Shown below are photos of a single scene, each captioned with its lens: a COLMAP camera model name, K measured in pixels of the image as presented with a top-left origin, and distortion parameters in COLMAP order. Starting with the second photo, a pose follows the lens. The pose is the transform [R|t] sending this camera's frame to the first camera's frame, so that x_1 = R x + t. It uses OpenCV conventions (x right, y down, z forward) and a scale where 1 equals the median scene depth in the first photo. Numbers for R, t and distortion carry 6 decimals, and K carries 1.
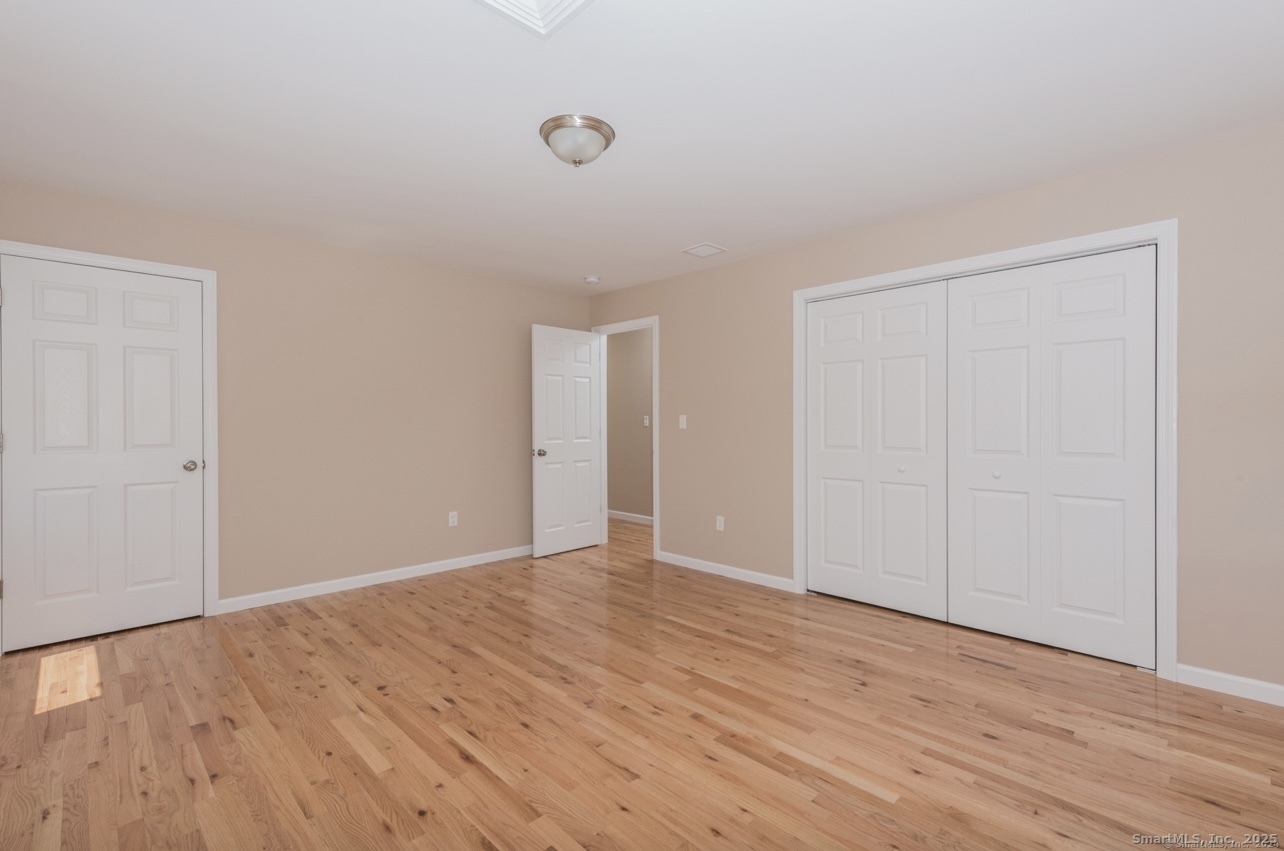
lens RADIAL K [[552.9, 0, 642.0], [0, 552.9, 425.5], [0, 0, 1]] dist [0.009006, -0.000245]
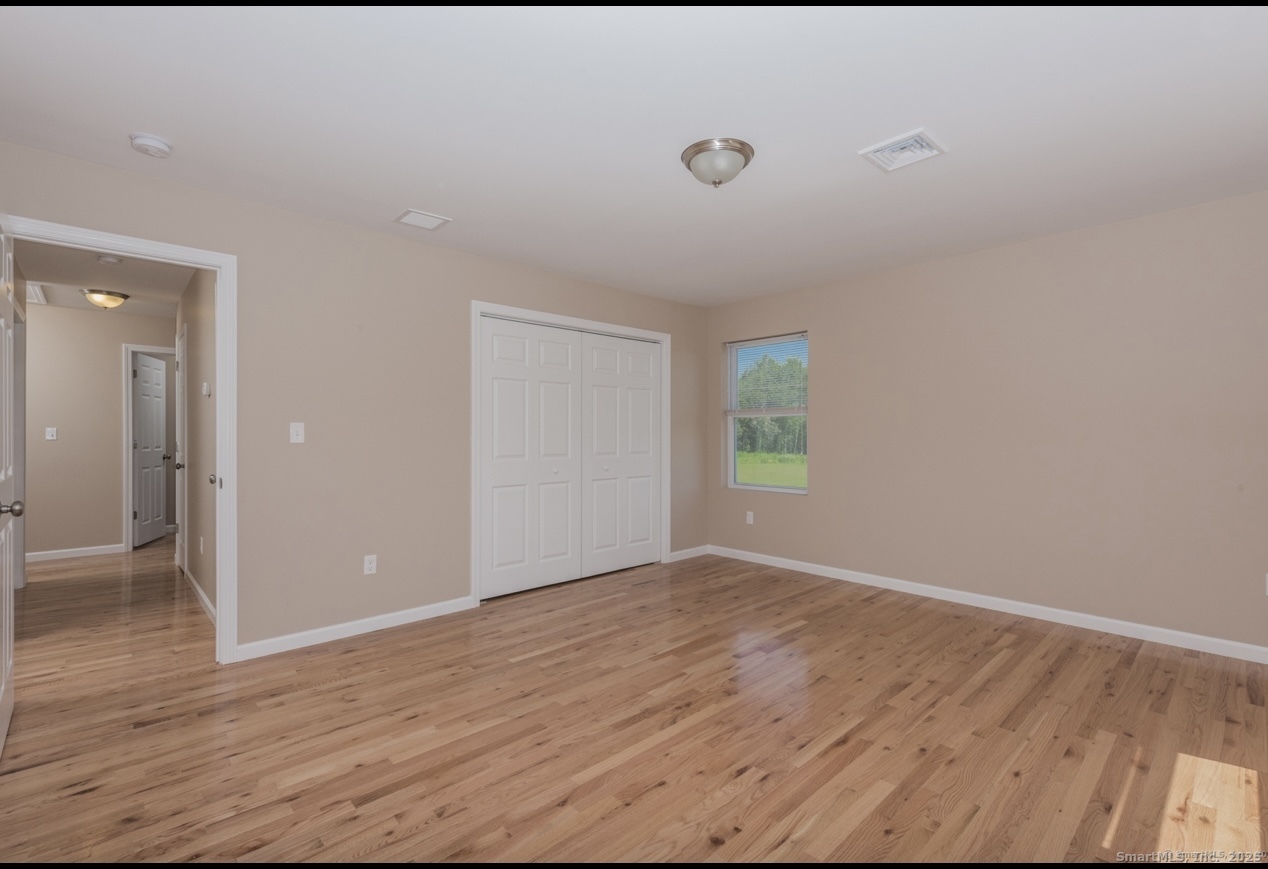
lens RADIAL K [[567.7, 0, 634.0], [0, 567.7, 434.5], [0, 0, 1]] dist [0.013959, -0.000412]
pose [[0.047383, 0.000329, 0.998877, -1.118628], [0.004795, 0.999988, -0.000556, -0.004330], [-0.998865, 0.004816, 0.047381, 1.040277]]
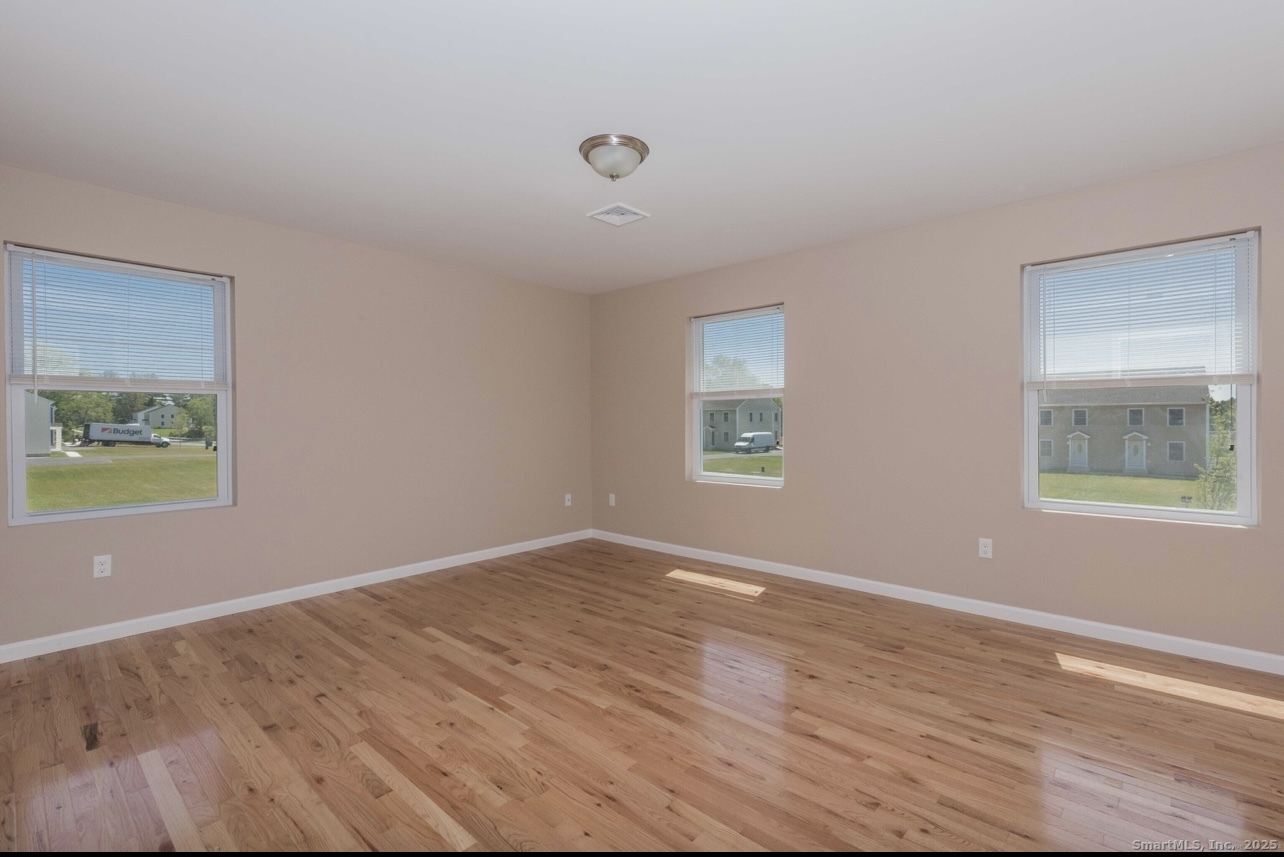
lens RADIAL K [[594.2, 0, 636.1], [0, 594.2, 421.6], [0, 0, 1]] dist [0.013749, 0.000018]
pose [[-0.998848, 0.007141, -0.047445, -0.094663], [0.006695, 0.999932, 0.009553, -0.008643], [0.047510, 0.009224, -0.998828, 2.028968]]
